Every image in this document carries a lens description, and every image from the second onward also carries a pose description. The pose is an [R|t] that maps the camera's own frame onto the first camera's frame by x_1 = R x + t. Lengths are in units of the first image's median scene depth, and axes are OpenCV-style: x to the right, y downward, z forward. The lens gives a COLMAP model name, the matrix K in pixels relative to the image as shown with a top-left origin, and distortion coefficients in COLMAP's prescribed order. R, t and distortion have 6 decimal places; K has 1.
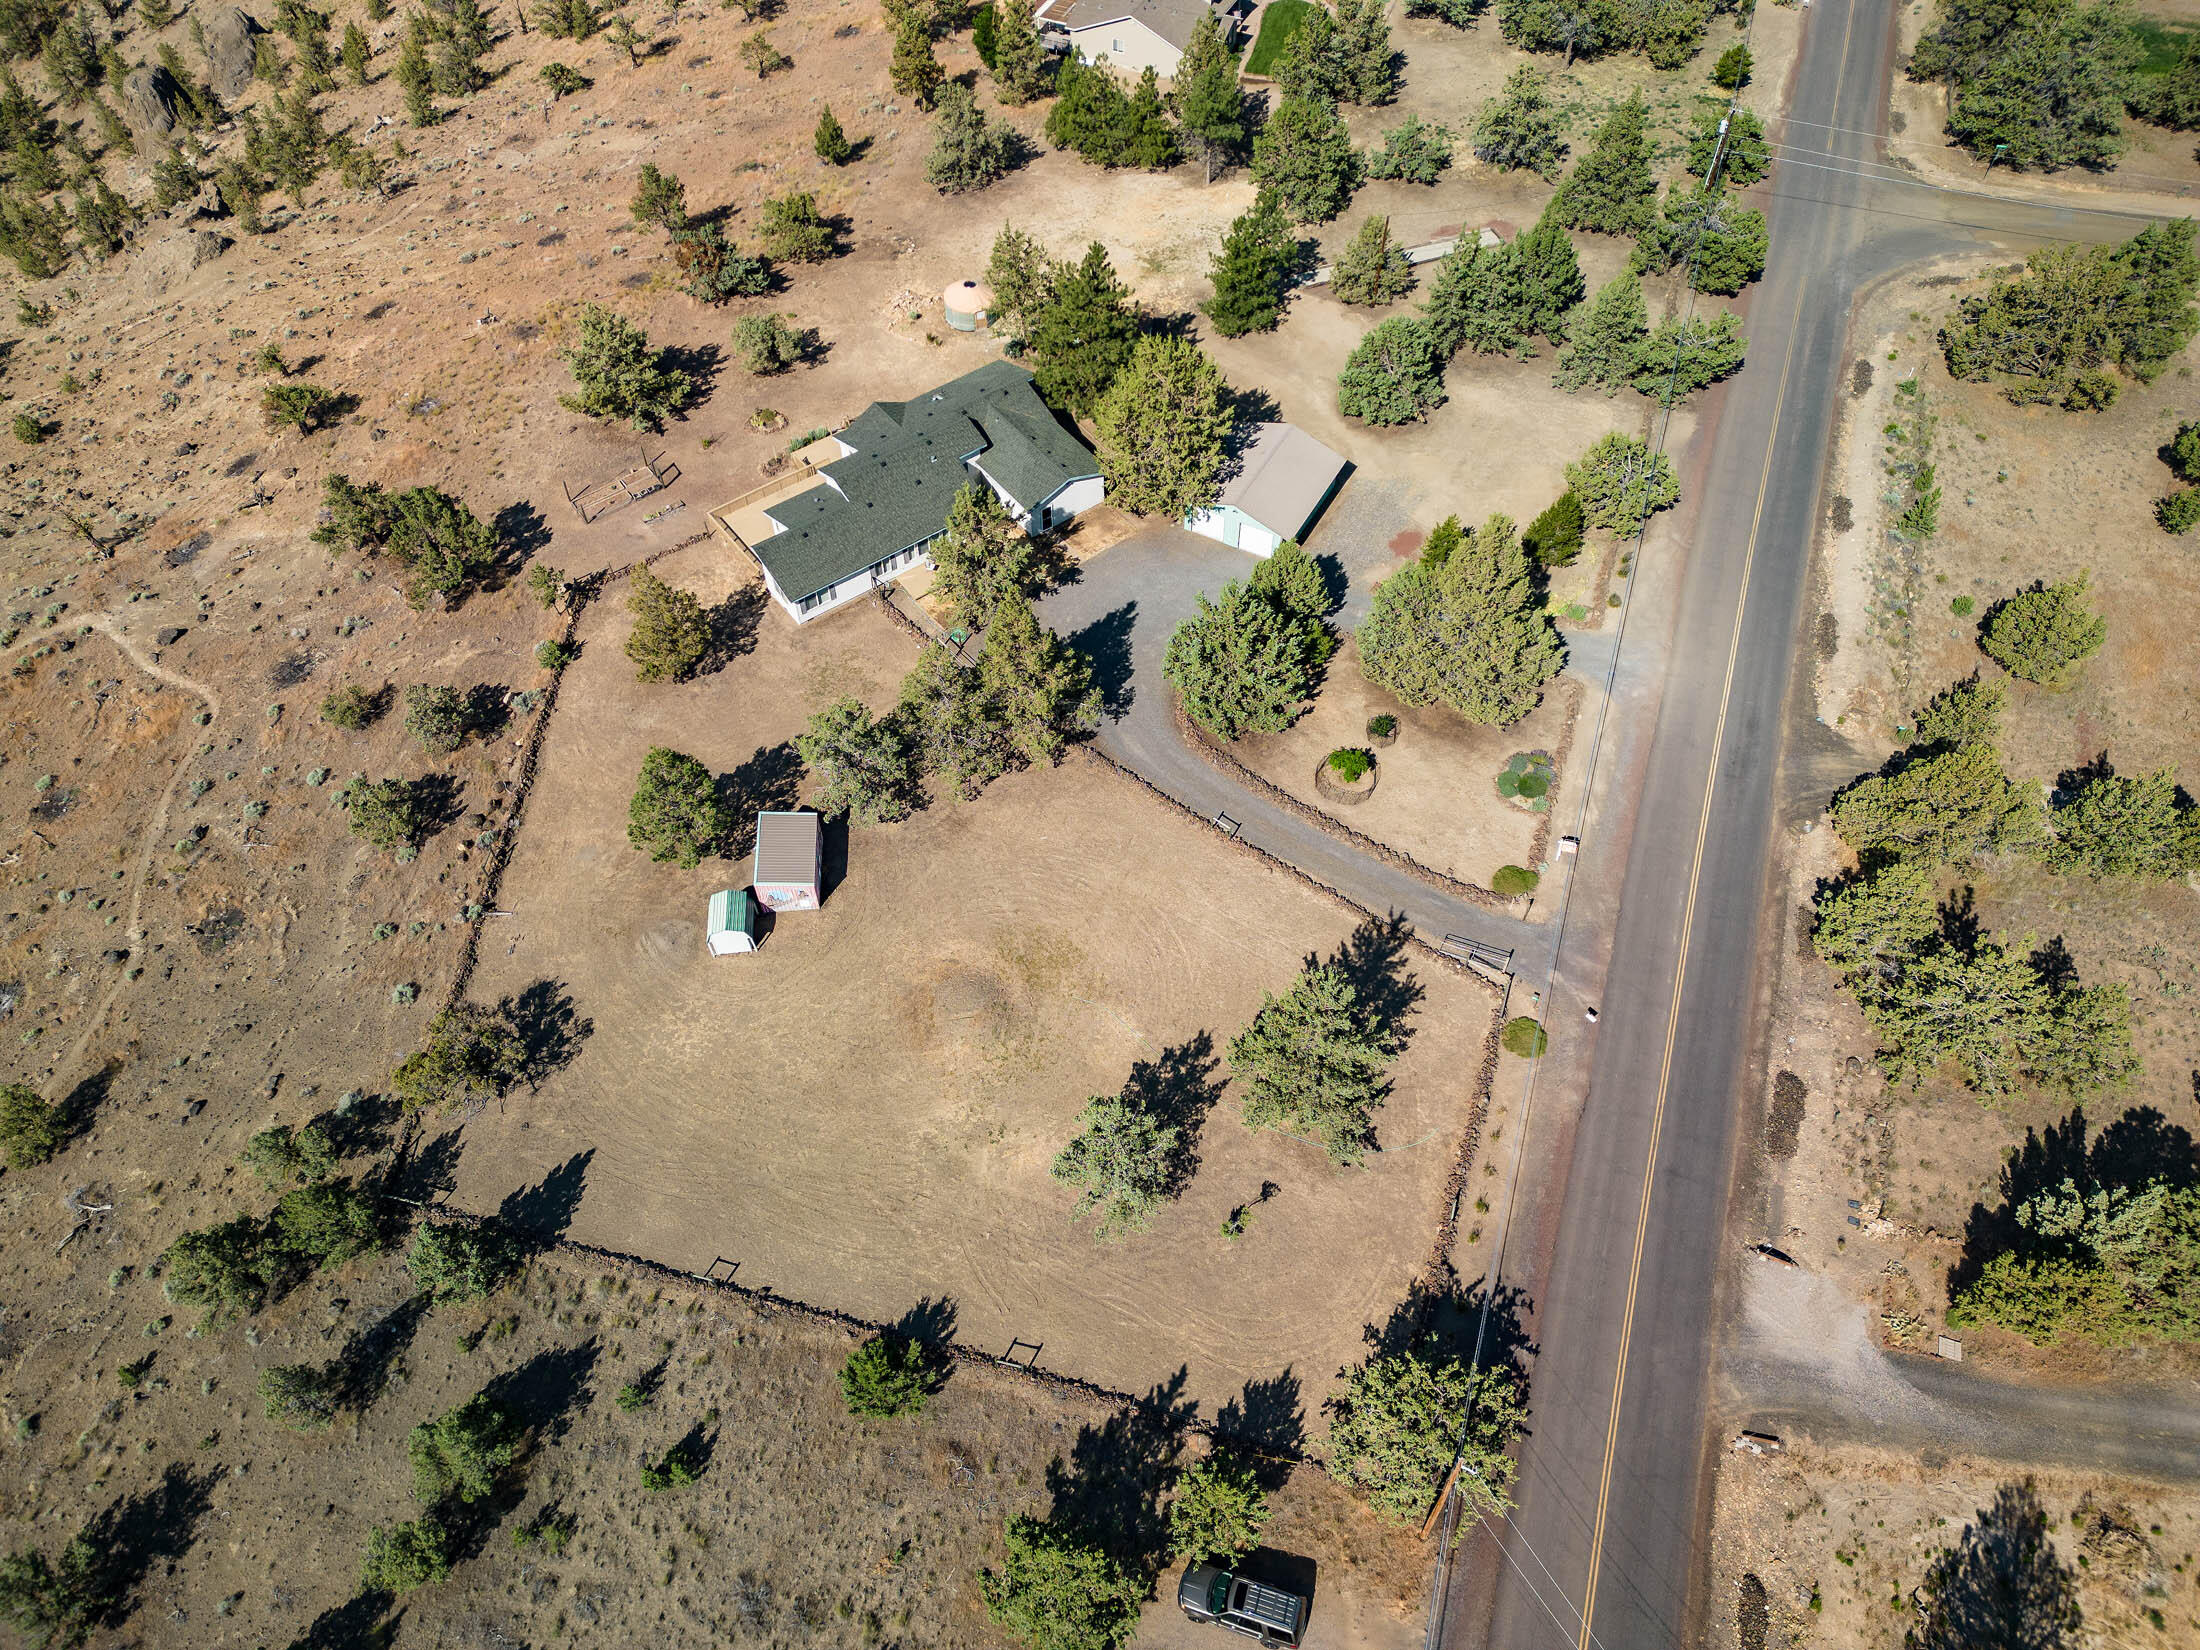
lens RADIAL K [[1536.7, 0, 1106.6], [0, 1536.7, 815.7], [0, 0, 1]] dist [0.082543, -0.079543]
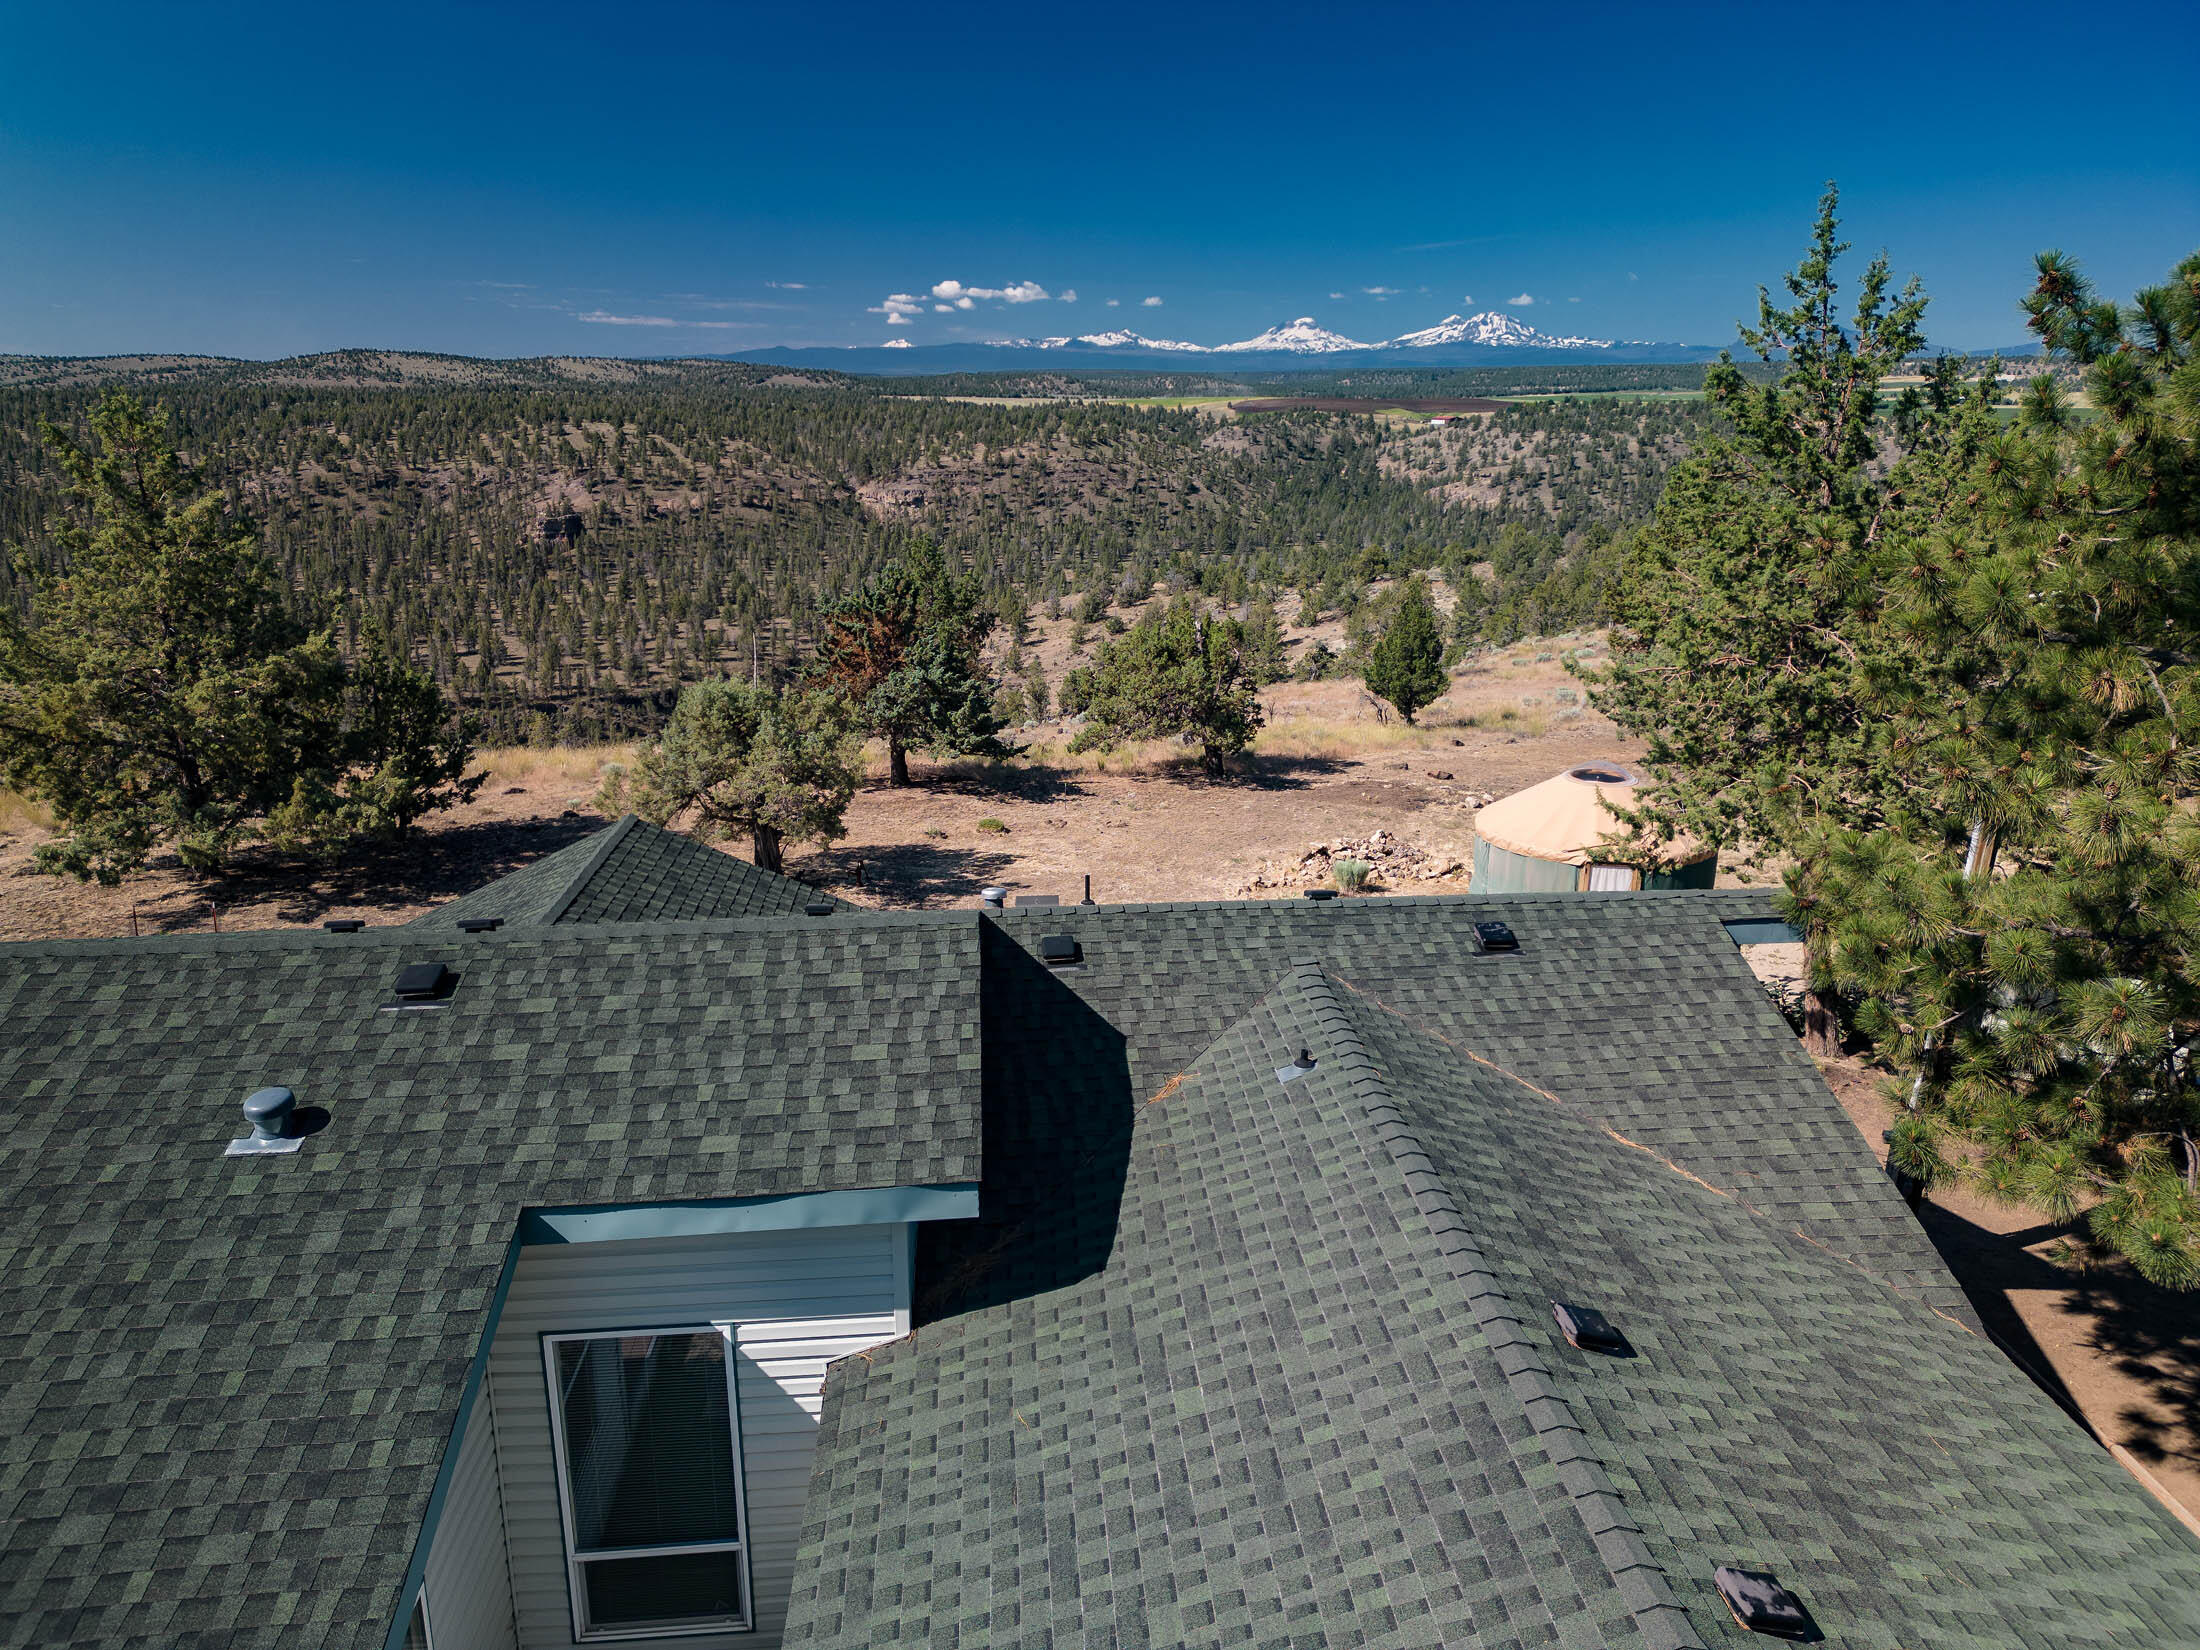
lens RADIAL K [[1531.8, 0, 1106.0], [0, 1531.8, 818.4], [0, 0, 1]] dist [0.096142, -0.104031]
pose [[0.843596, 0.147634, -0.516285, -0.040973], [-0.429515, 0.762558, -0.483759, -0.269304], [0.322278, 0.629849, 0.706701, 1.142407]]
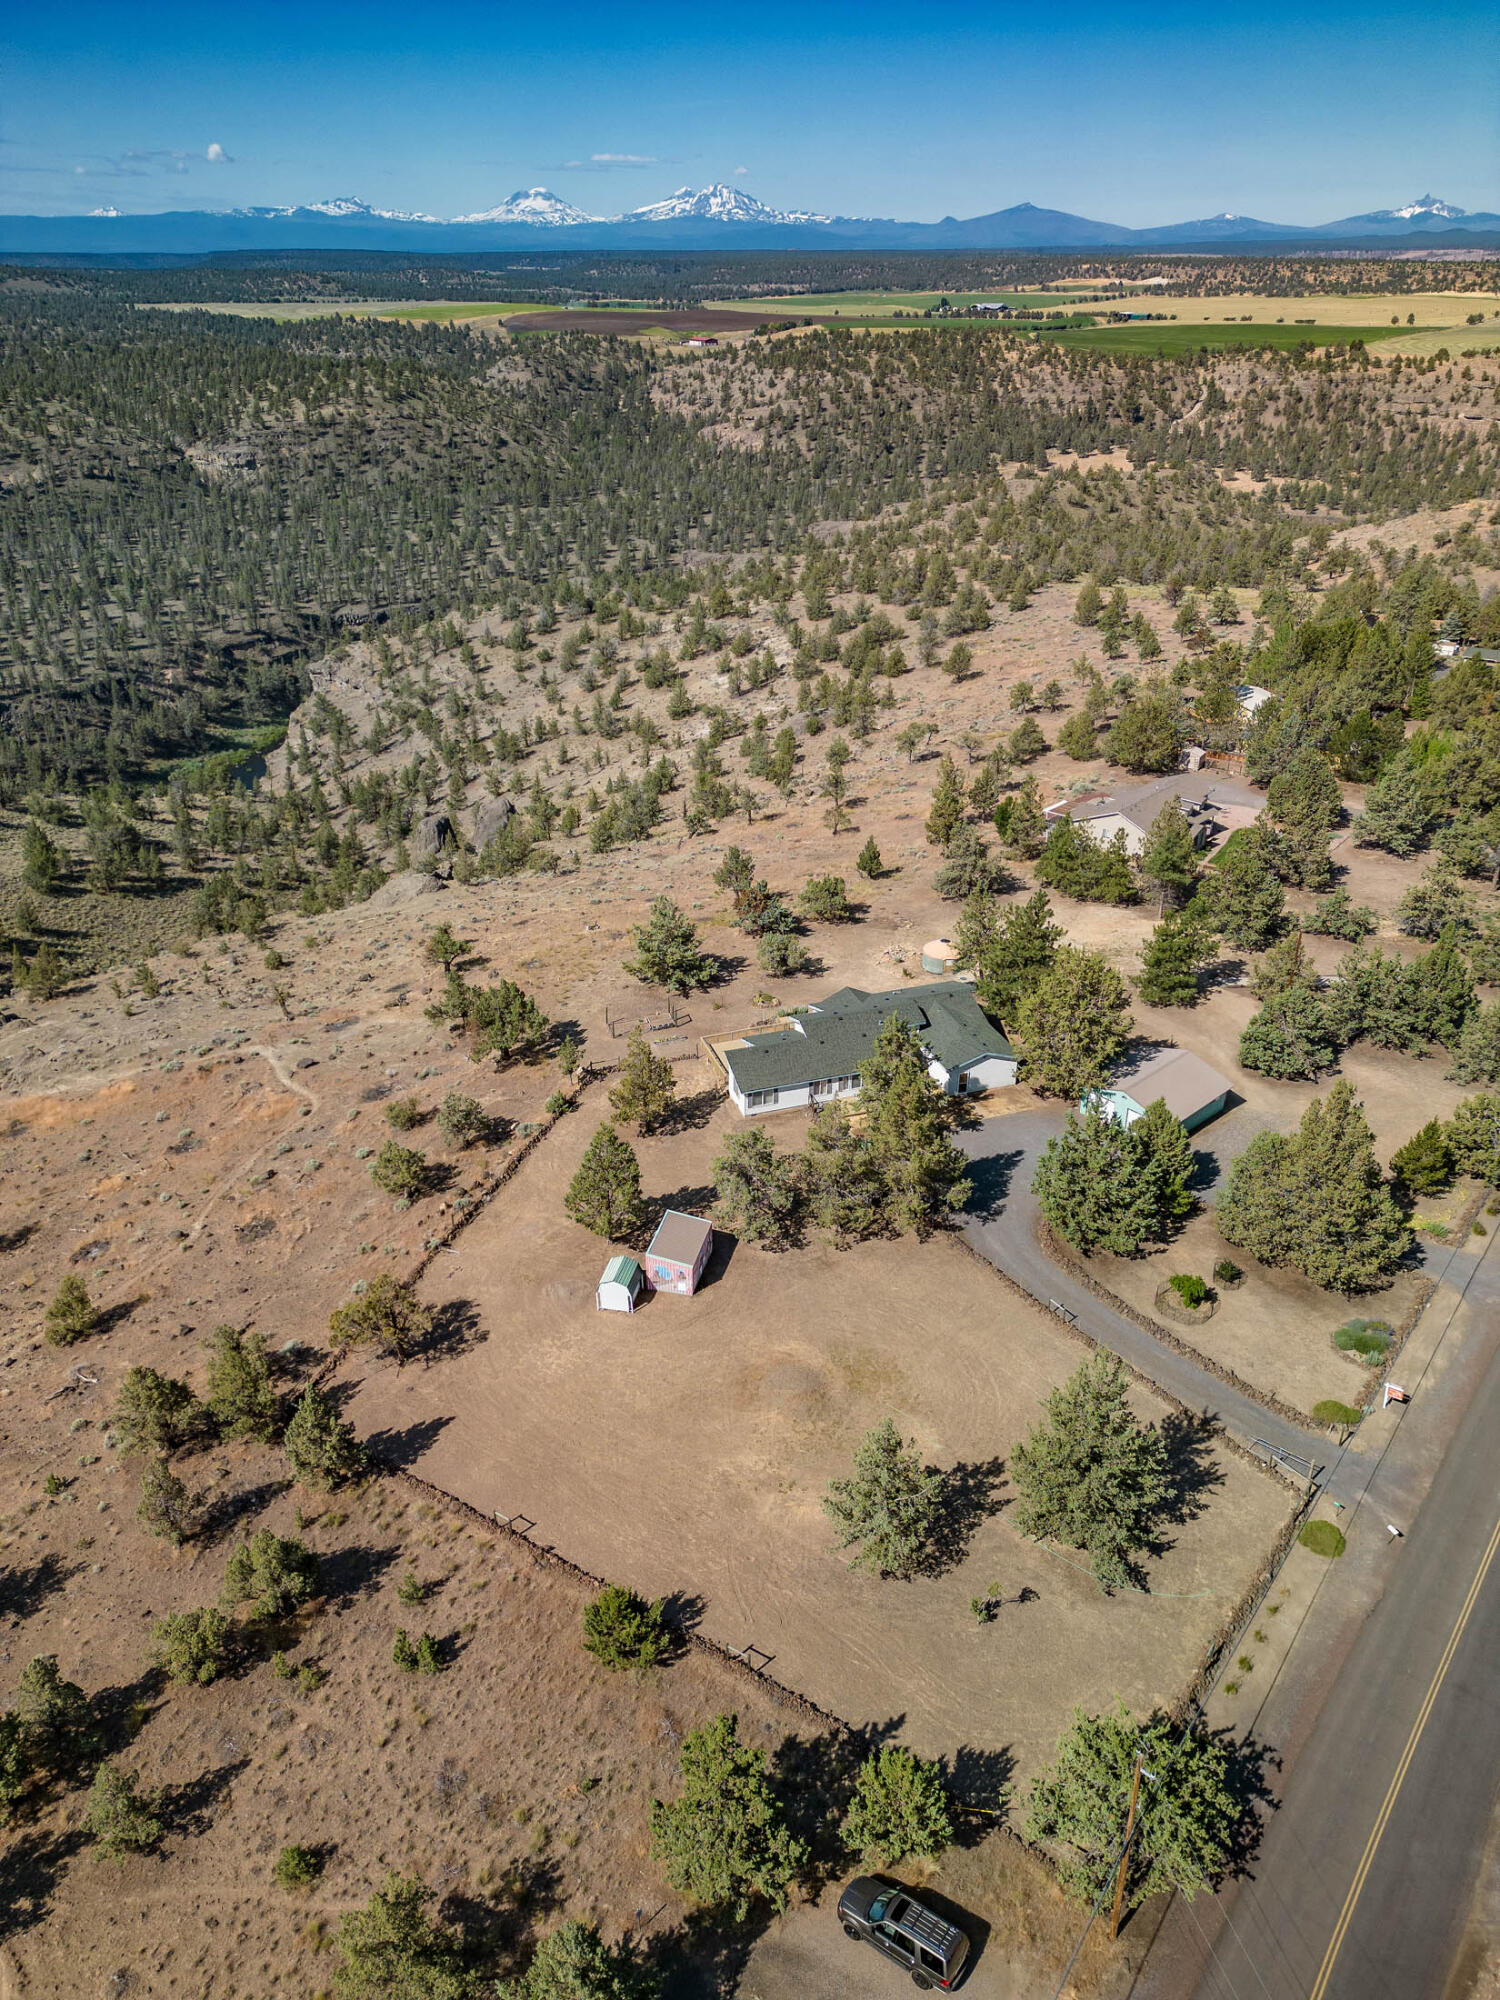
lens RADIAL K [[1397.0, 0, 742.5], [0, 1397.0, 994.4], [0, 0, 1]] dist [0.082543, -0.079543]
pose [[0.949091, 0.145008, -0.279639, 0.113264], [-0.250976, 0.884578, -0.393107, 0.266705], [0.190359, 0.443277, 0.875939, -0.025437]]
